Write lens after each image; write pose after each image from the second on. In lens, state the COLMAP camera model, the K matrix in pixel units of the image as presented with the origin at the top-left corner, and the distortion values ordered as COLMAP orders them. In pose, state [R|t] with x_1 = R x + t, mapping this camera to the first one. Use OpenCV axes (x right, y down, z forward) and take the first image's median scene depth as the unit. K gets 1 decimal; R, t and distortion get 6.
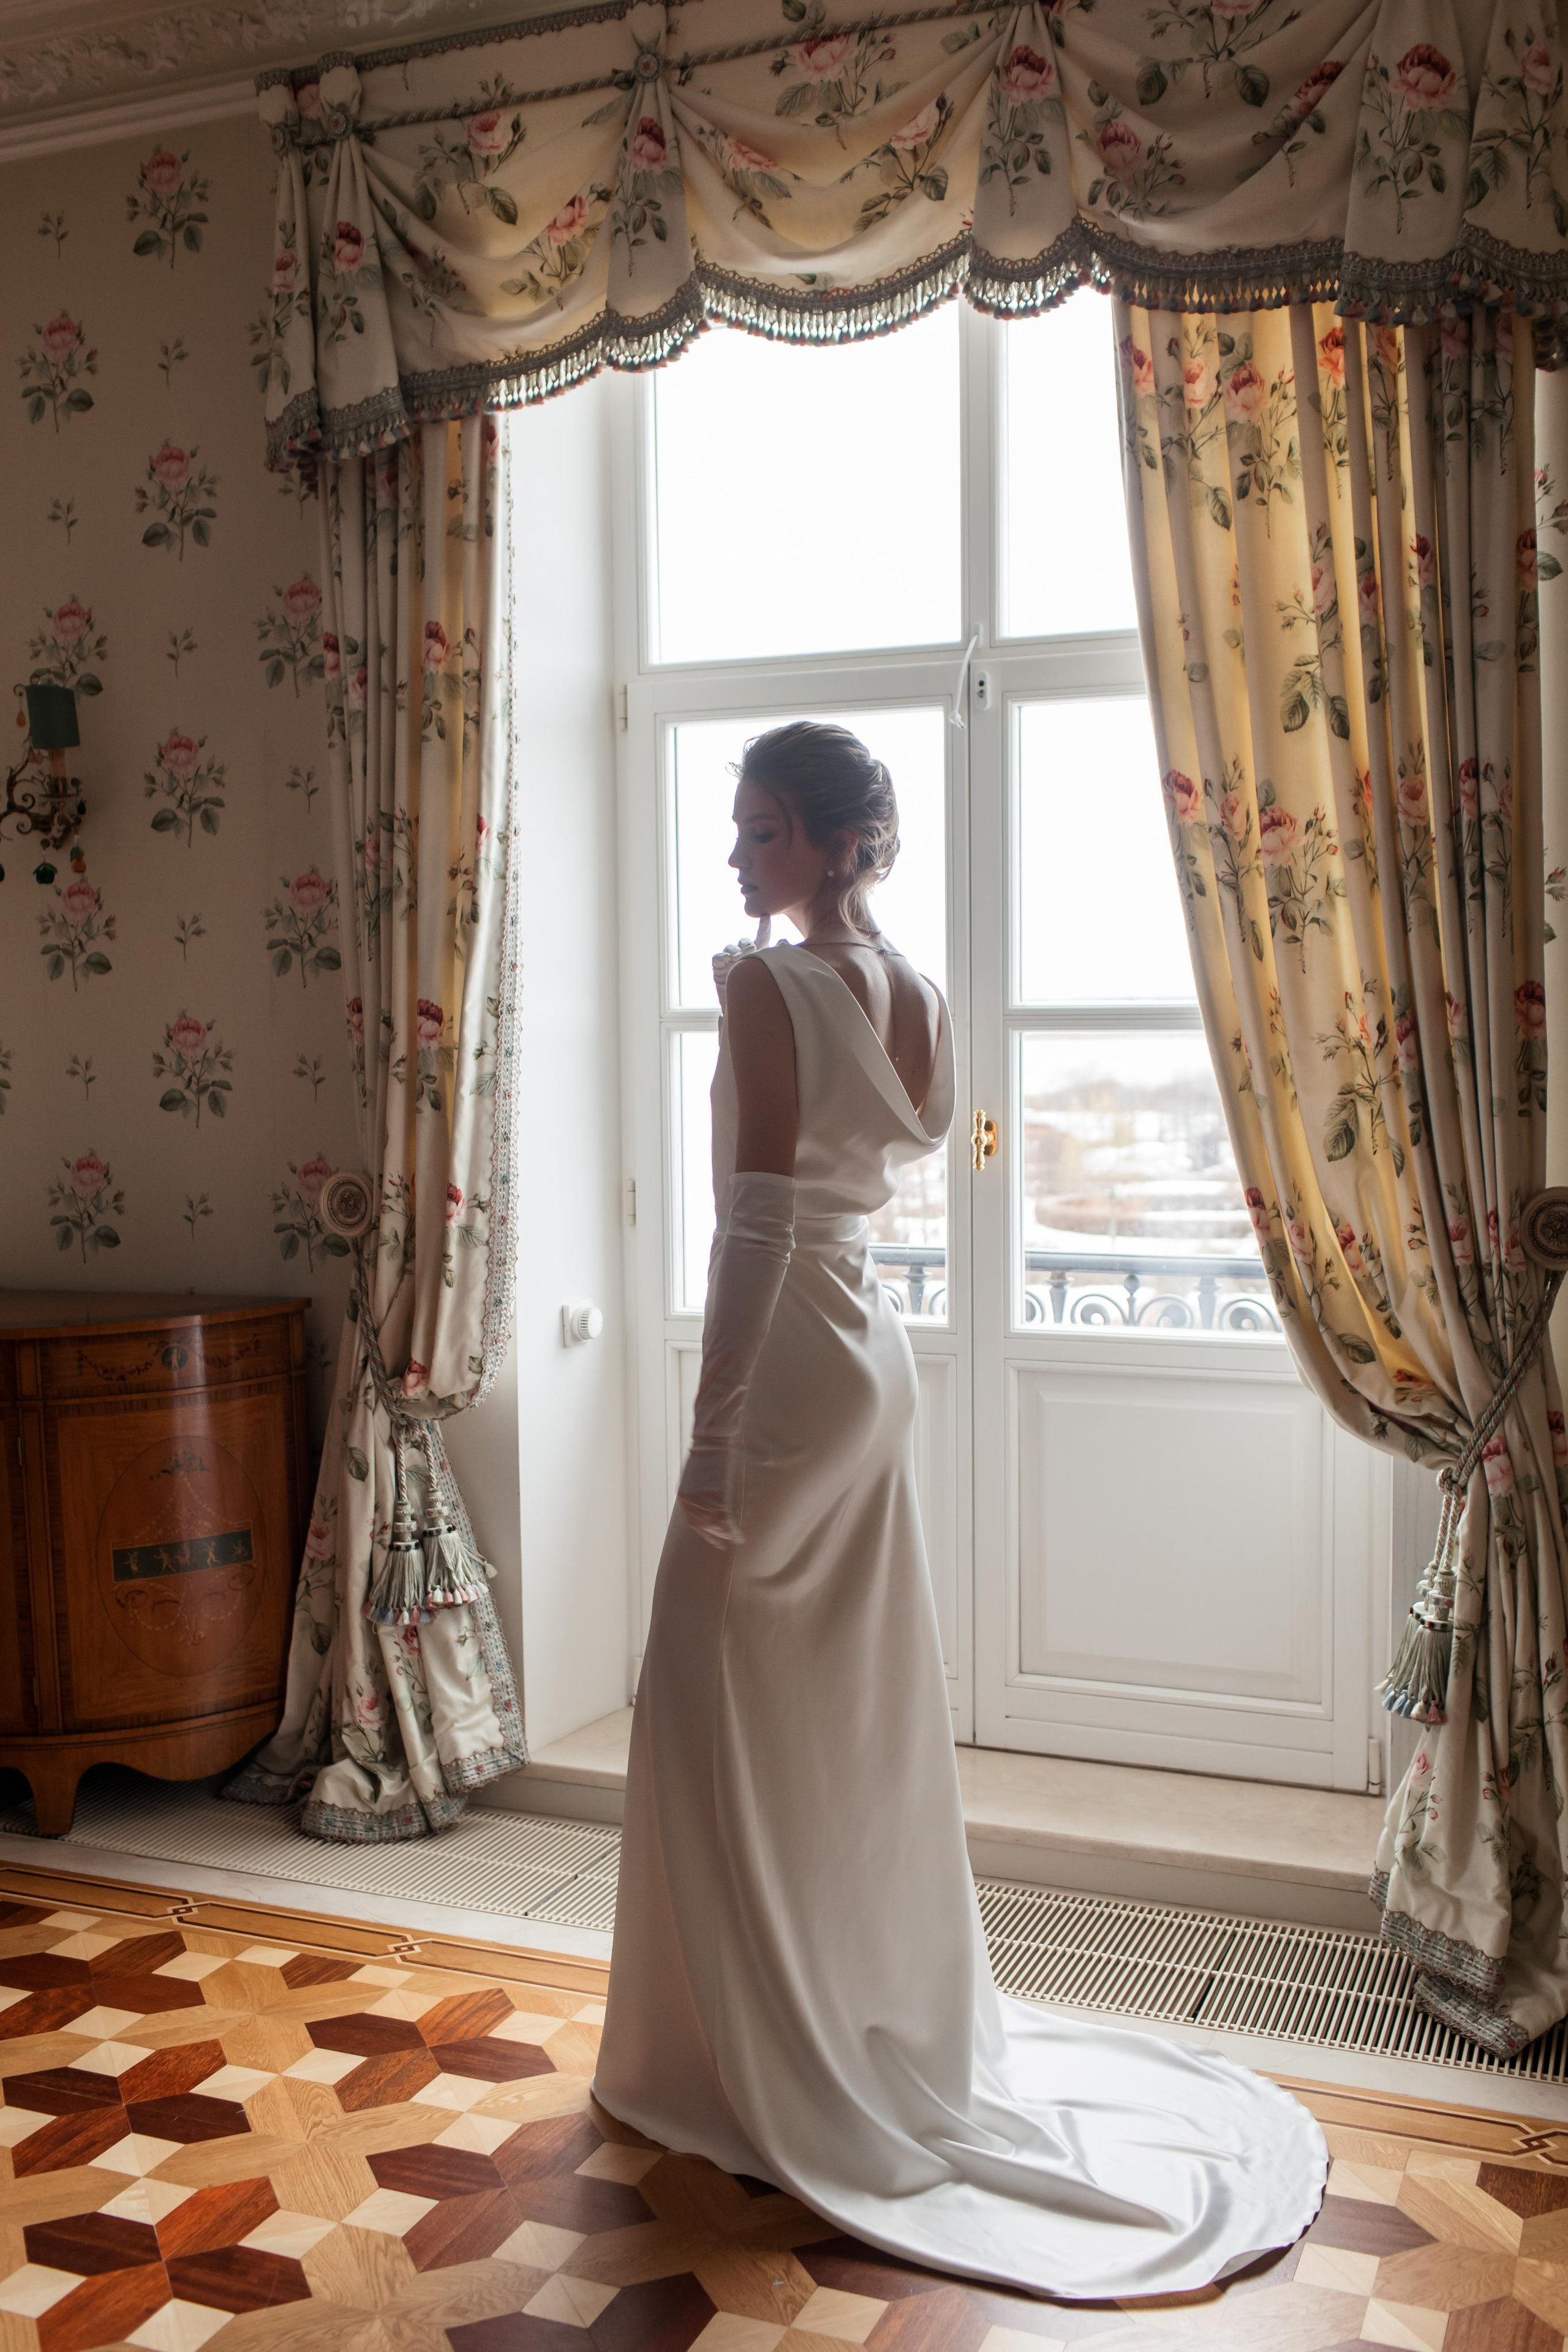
lens RADIAL K [[2277.5, 0, 738.6], [0, 2277.5, 1174.6], [0, 0, 1]] dist [0.011780, -0.004218]
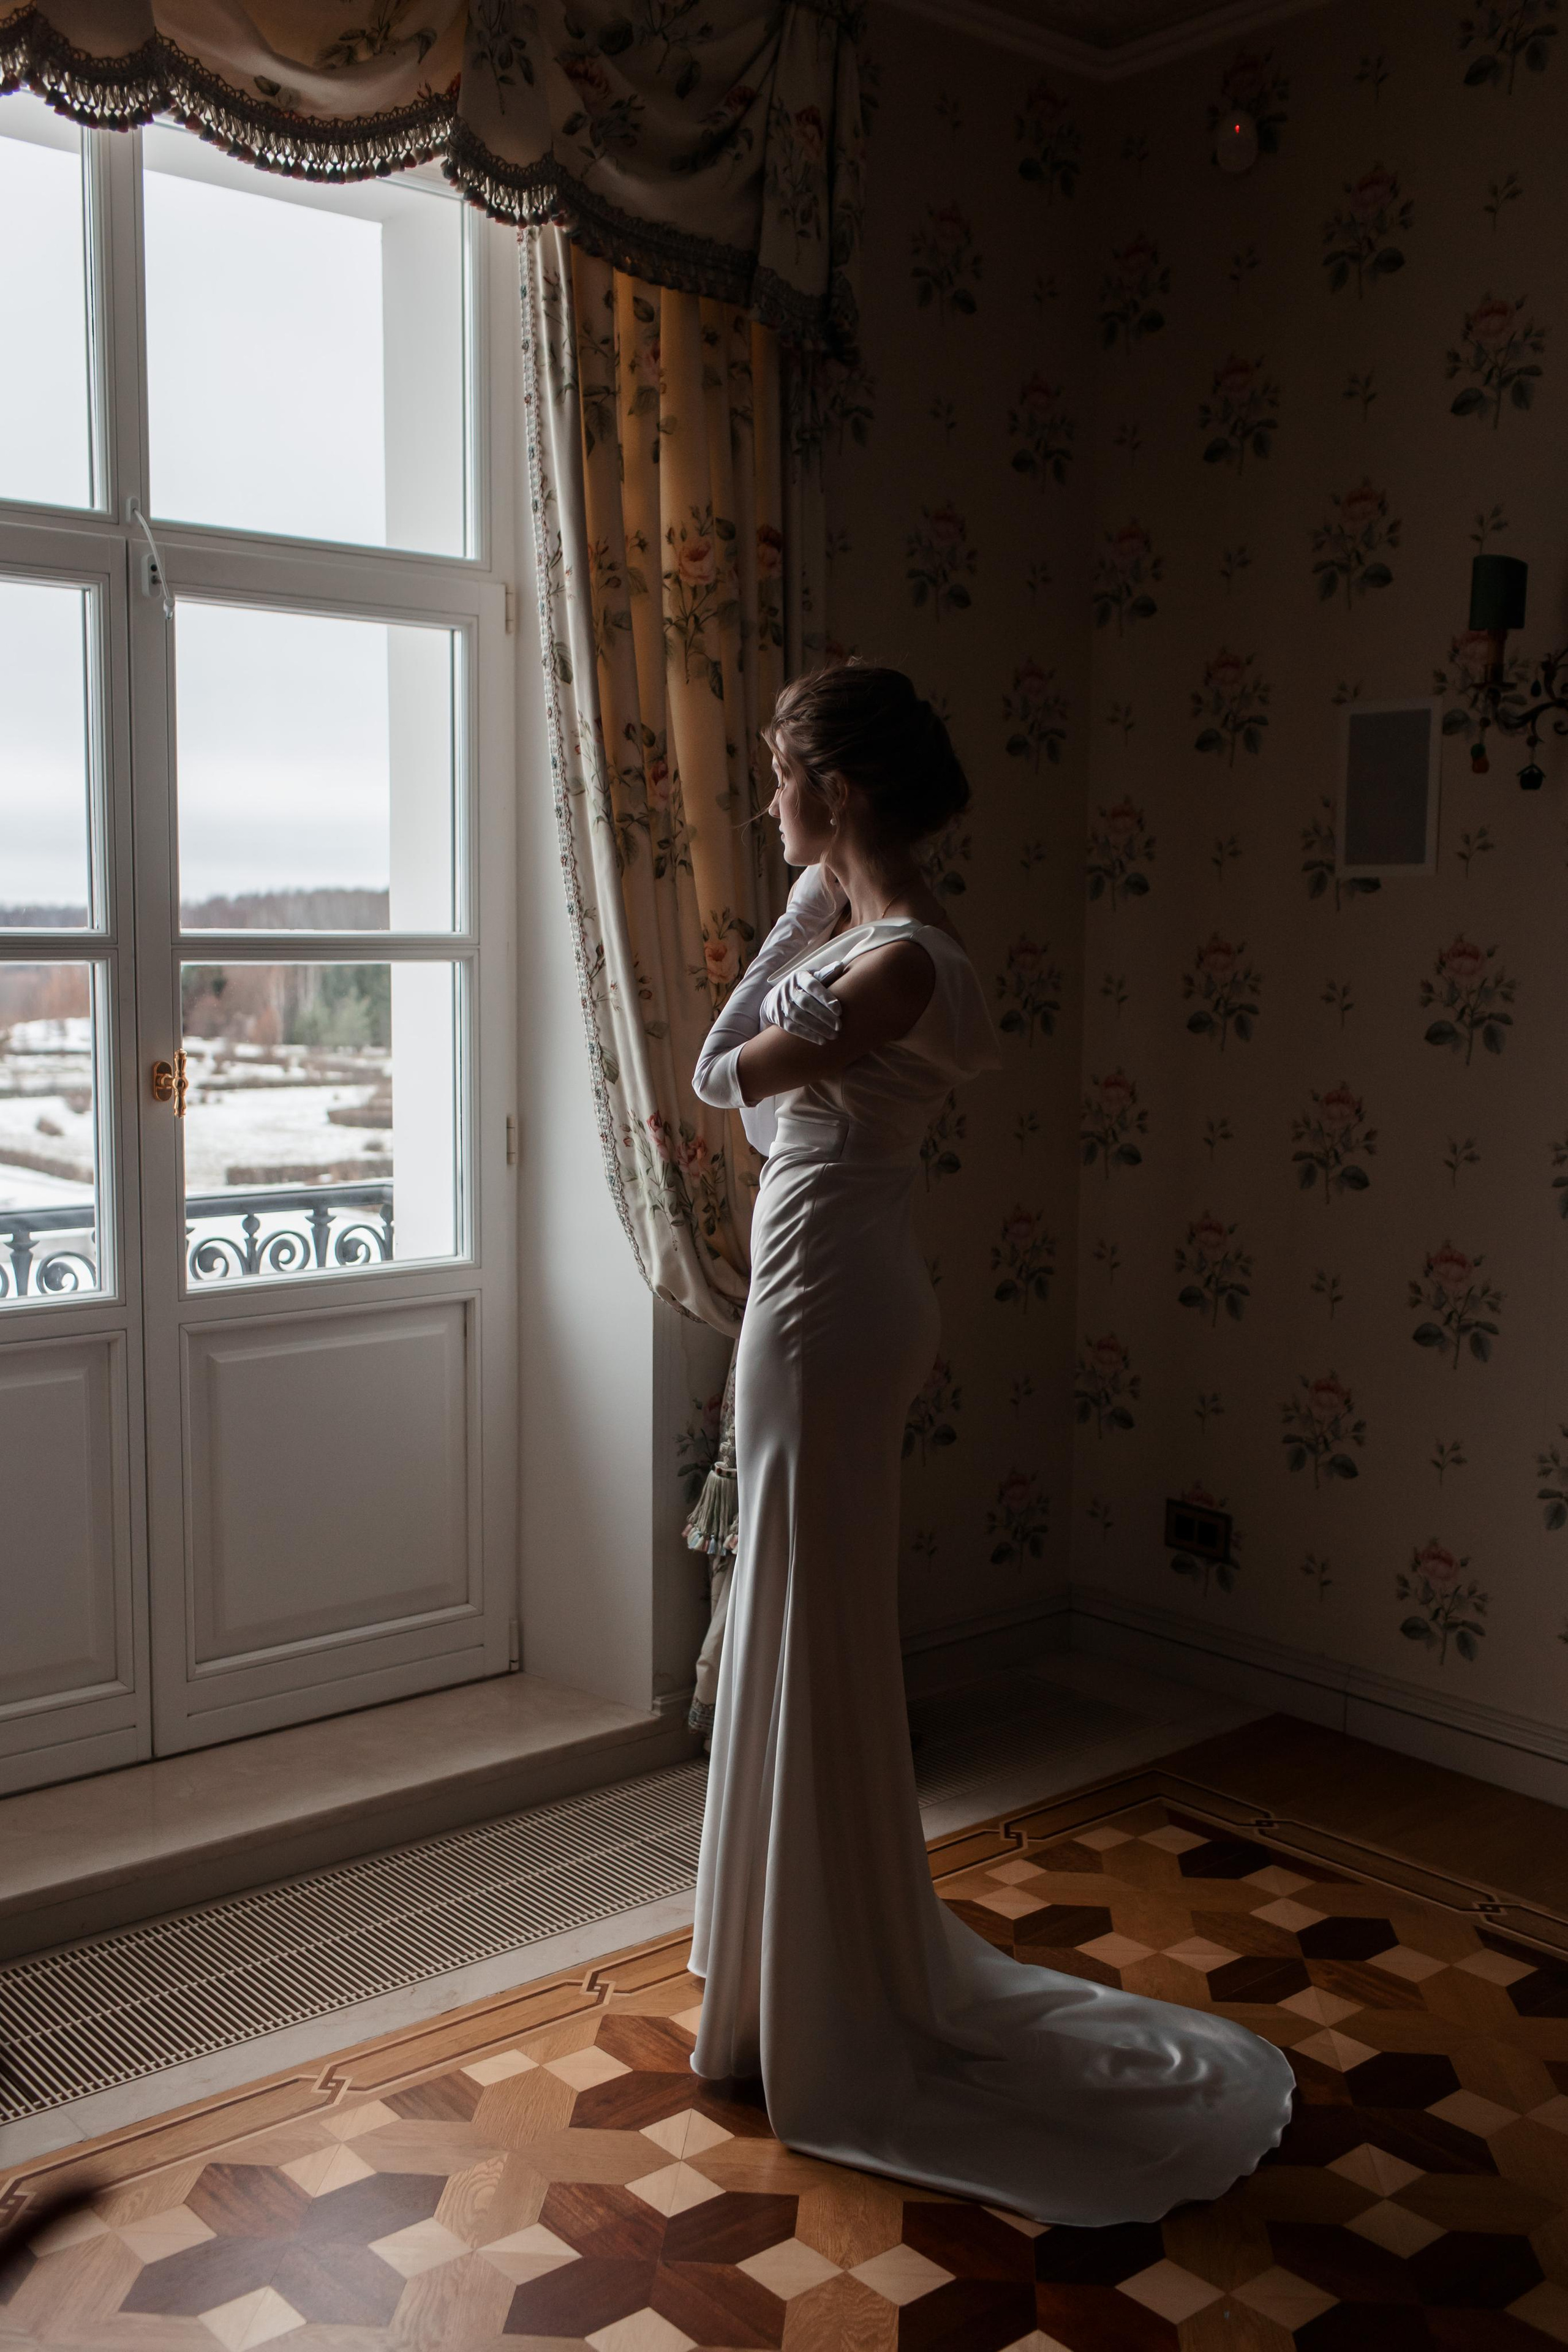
lens RADIAL K [[2310.1, 0, 746.8], [0, 2310.1, 1176.5], [0, 0, 1]] dist [0.008490, 0.004497]
pose [[0.445825, -0.080453, 0.891497, -0.711103], [0.053018, 0.996578, 0.063422, -0.028624], [-0.893548, 0.018990, 0.448565, 0.458635]]
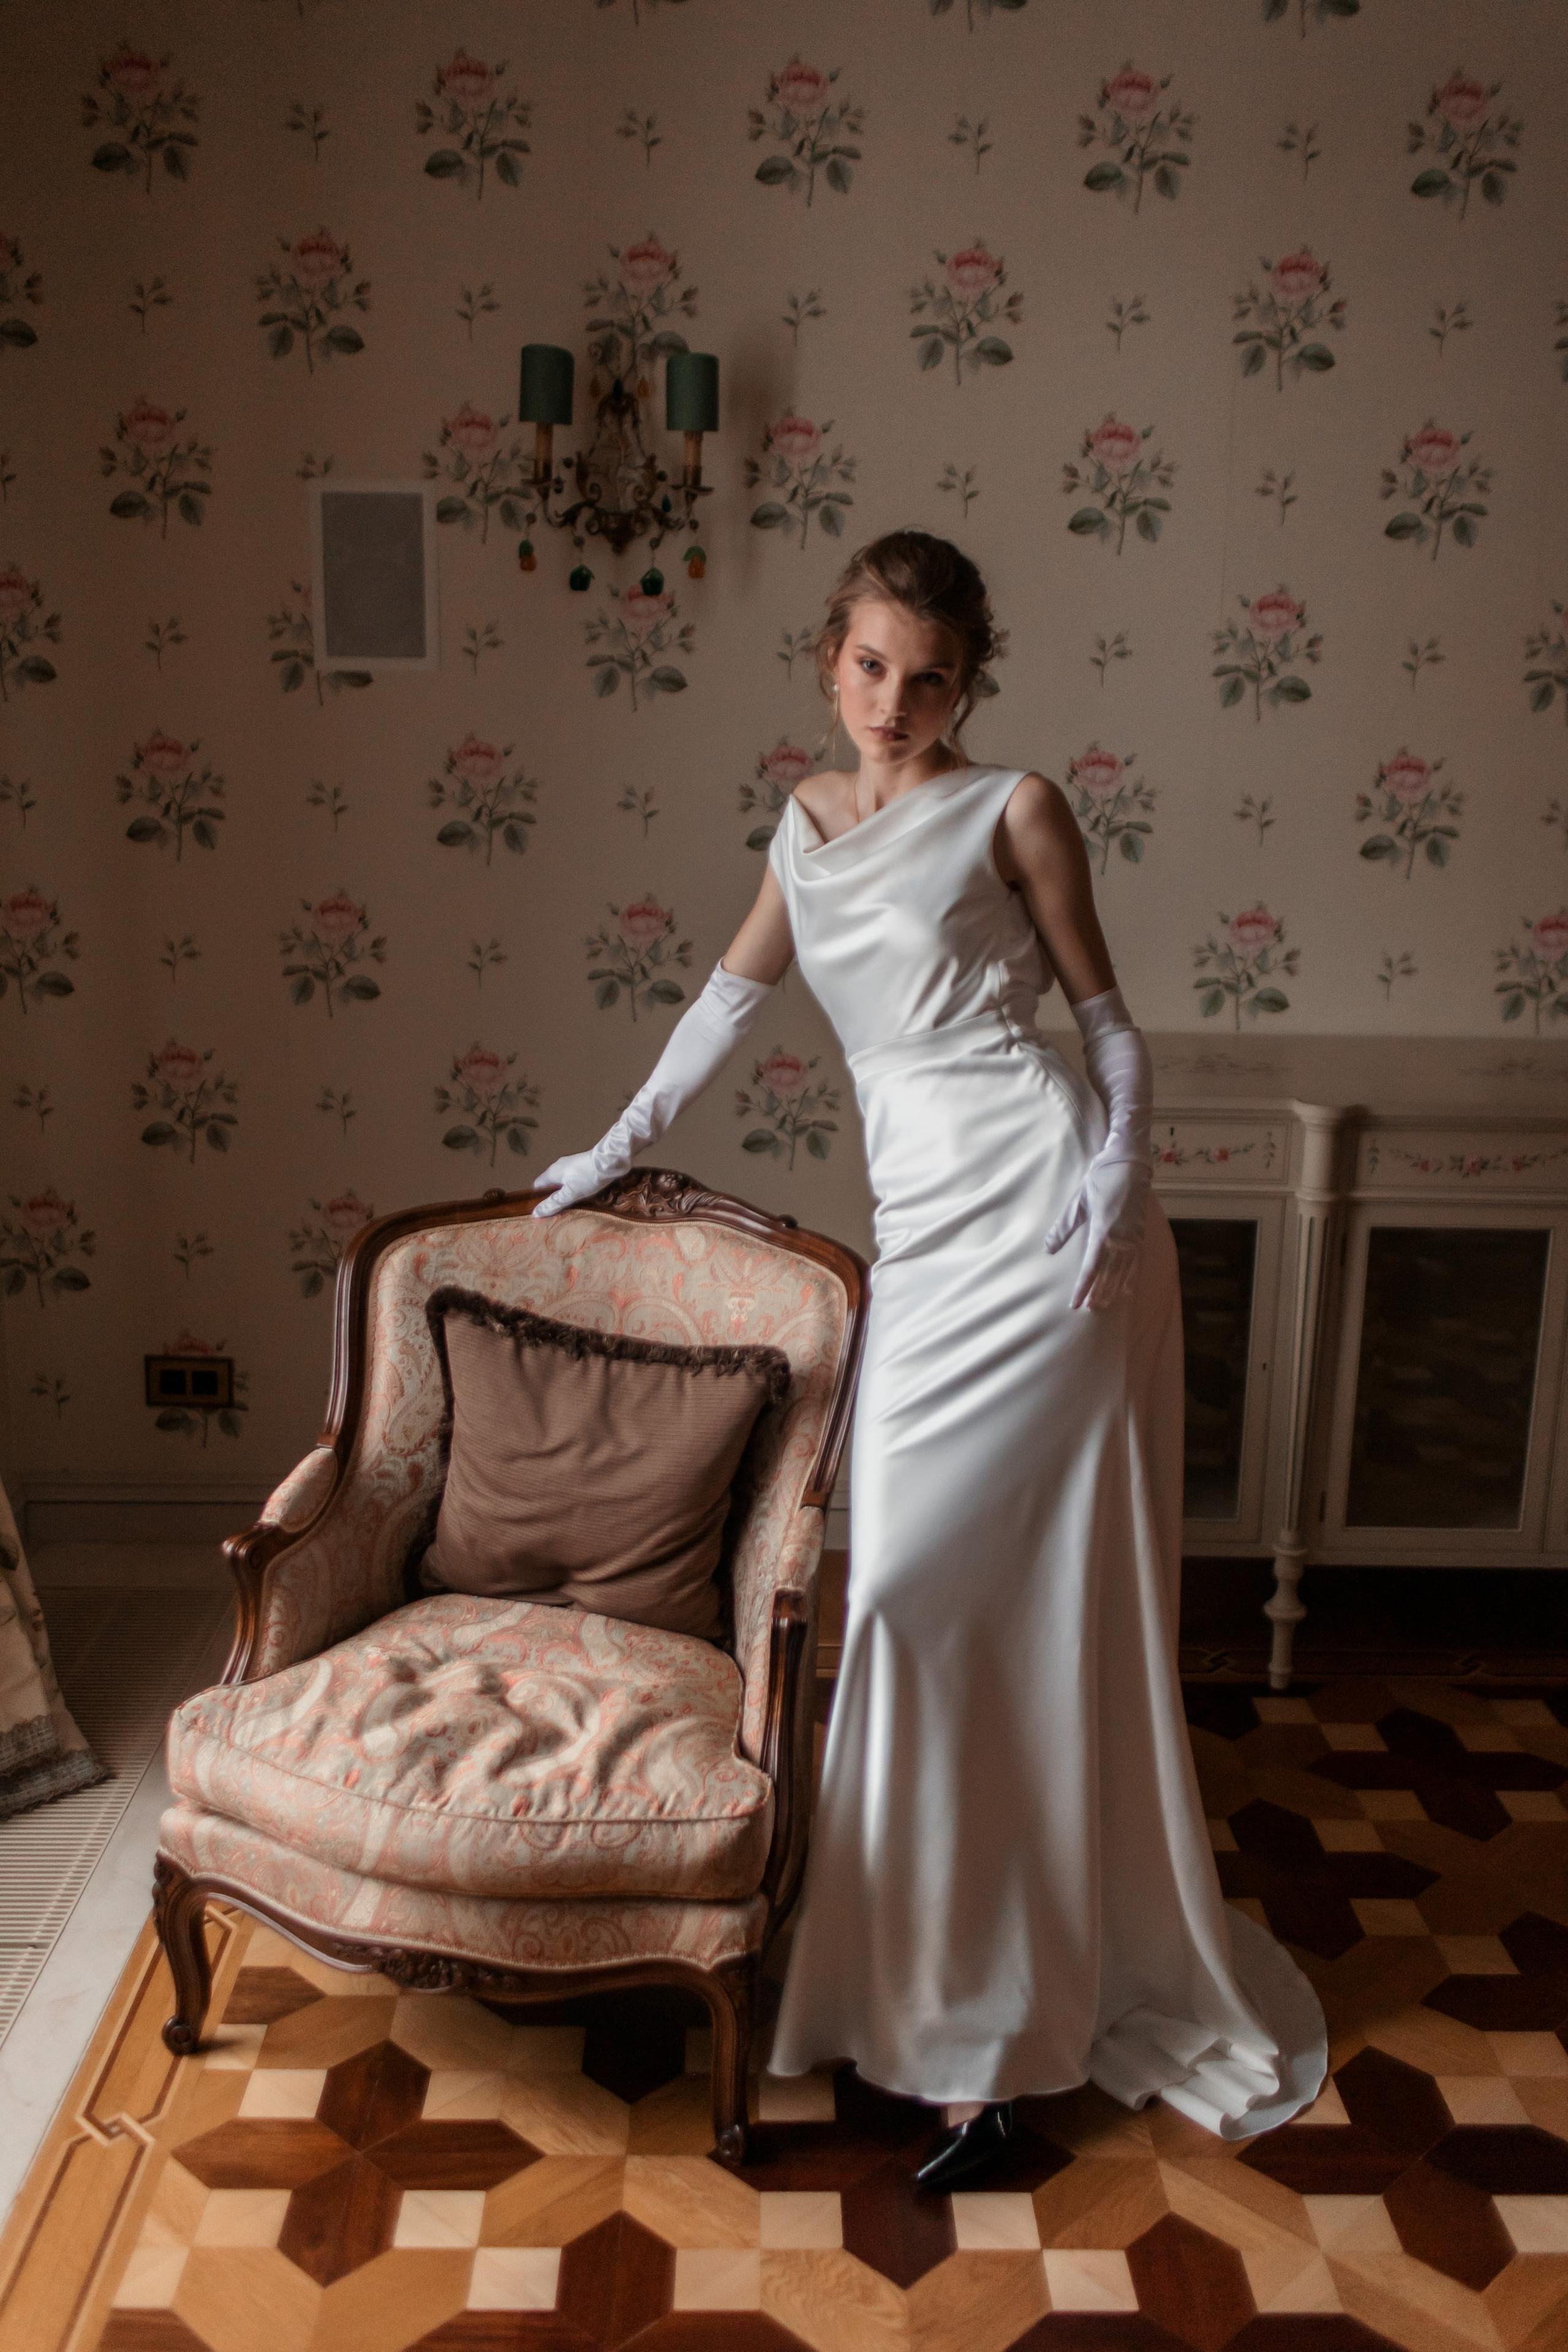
lens RADIAL K [[2250.2, 0, 783.3], [0, 2250.2, 1177.3], [0, 0, 1]] dist [0.005302, 0.002429]
pose [[-0.418200, -0.204267, 0.885090, -0.602701], [0.056830, 0.966595, 0.249930, -0.113210], [-0.906576, 0.154820, -0.392621, 0.982267]]
